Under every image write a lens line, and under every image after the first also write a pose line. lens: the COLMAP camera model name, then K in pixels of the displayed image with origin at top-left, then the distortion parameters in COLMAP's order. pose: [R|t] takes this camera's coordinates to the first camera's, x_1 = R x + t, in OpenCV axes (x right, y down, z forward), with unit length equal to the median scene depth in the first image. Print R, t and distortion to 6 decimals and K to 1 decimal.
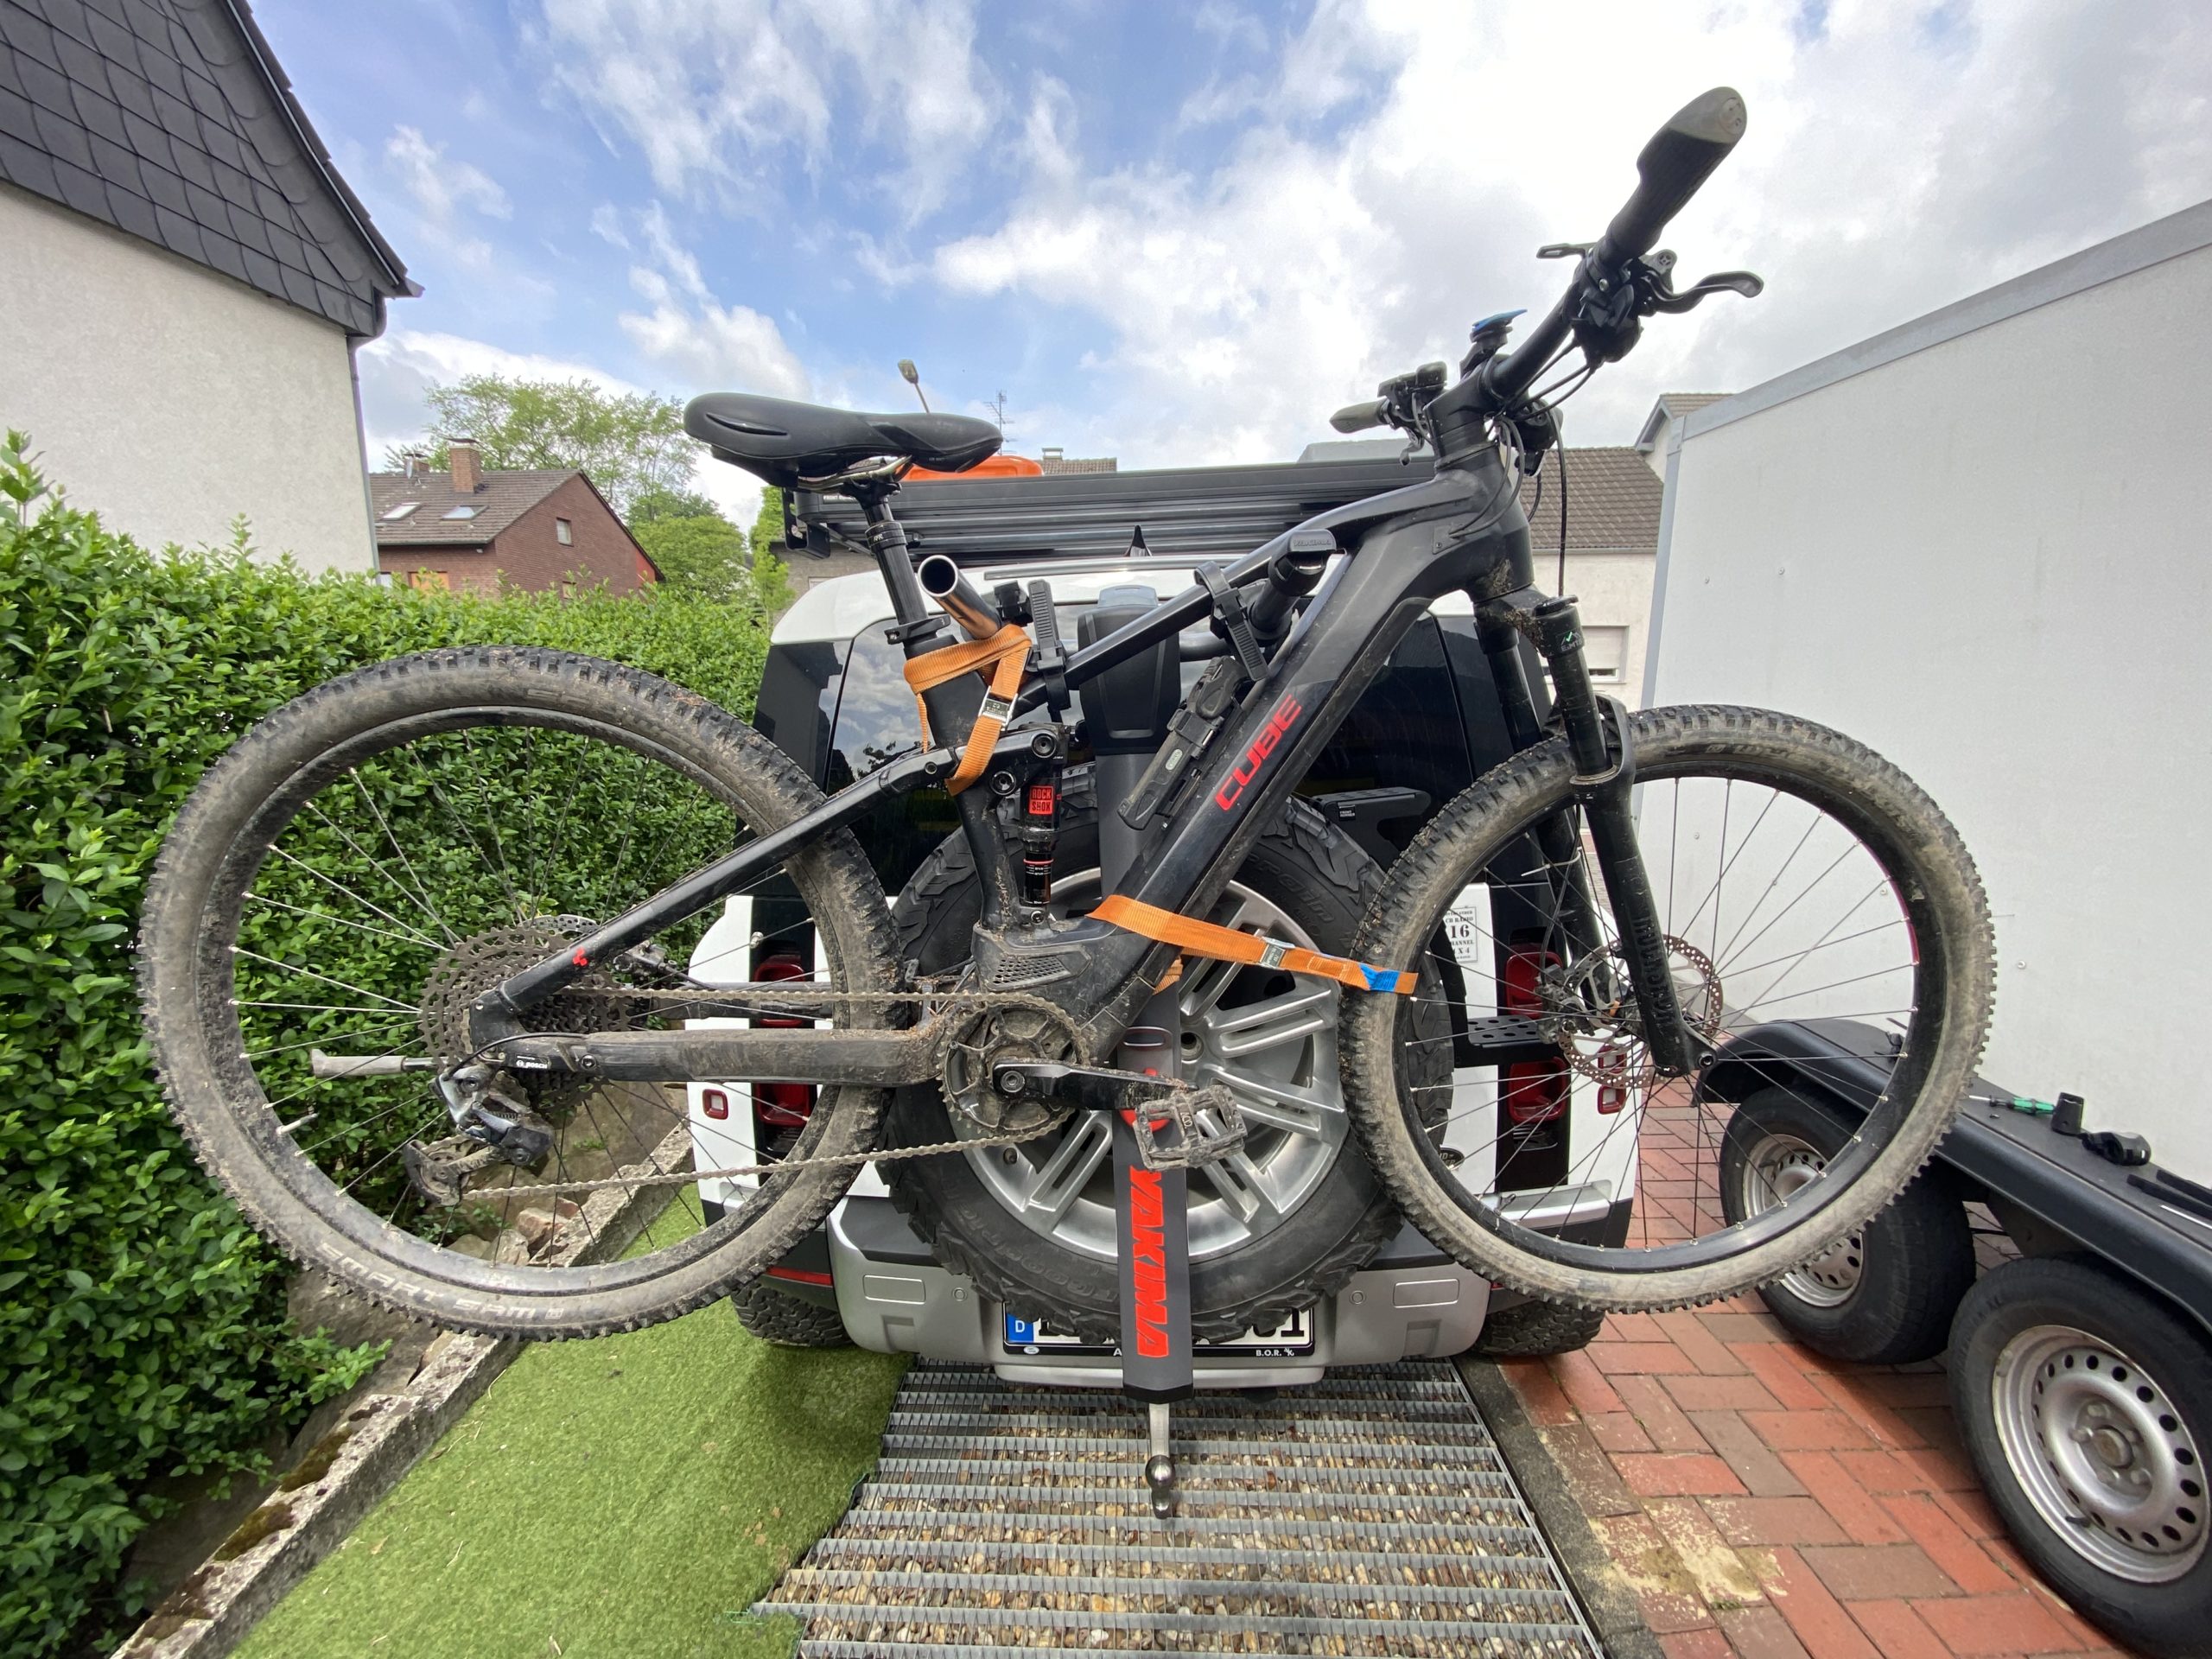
lens RADIAL K [[904.6, 0, 1112.5], [0, 904.6, 820.2], [0, 0, 1]] dist [-0.028187, -0.002370]
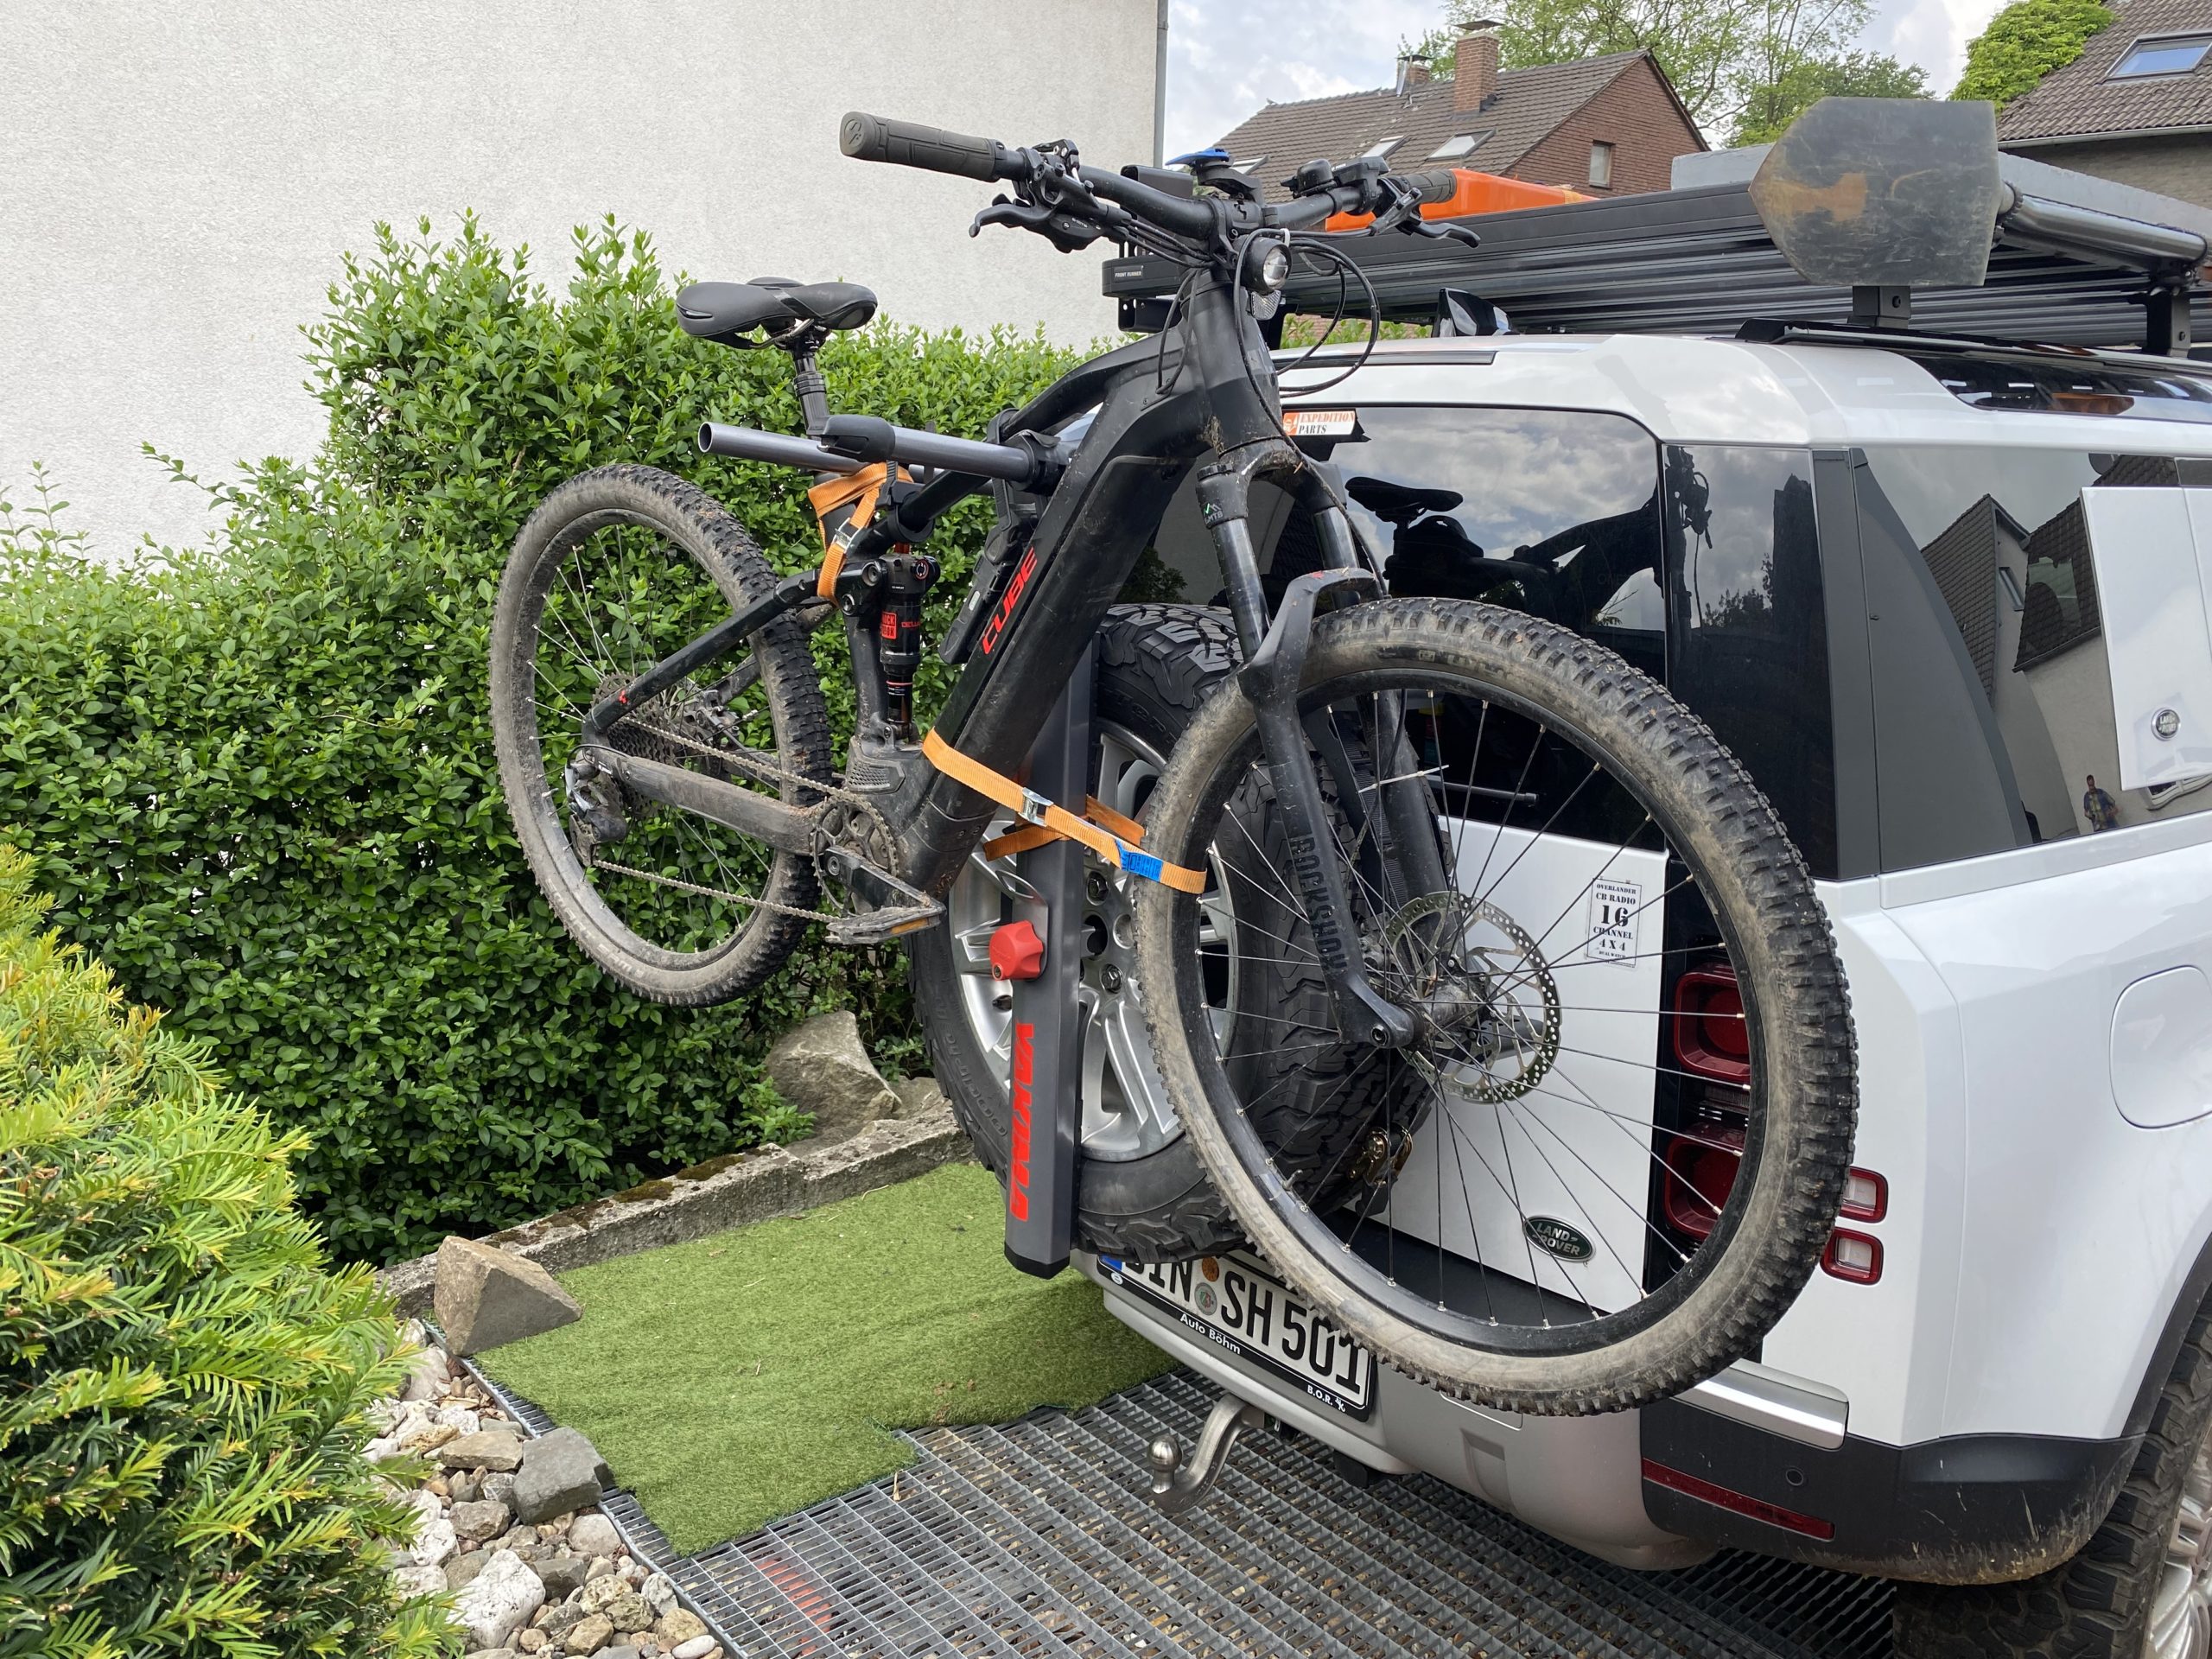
lens RADIAL K [[1661.0, 0, 1109.7], [0, 1661.0, 828.3], [0, 0, 1]] dist [0.014078, 0.017307]
pose [[0.683928, 0.194786, -0.703065, 1.031293], [-0.136702, 0.980845, 0.138765, -0.064321], [0.716627, 0.001205, 0.697455, -0.145014]]
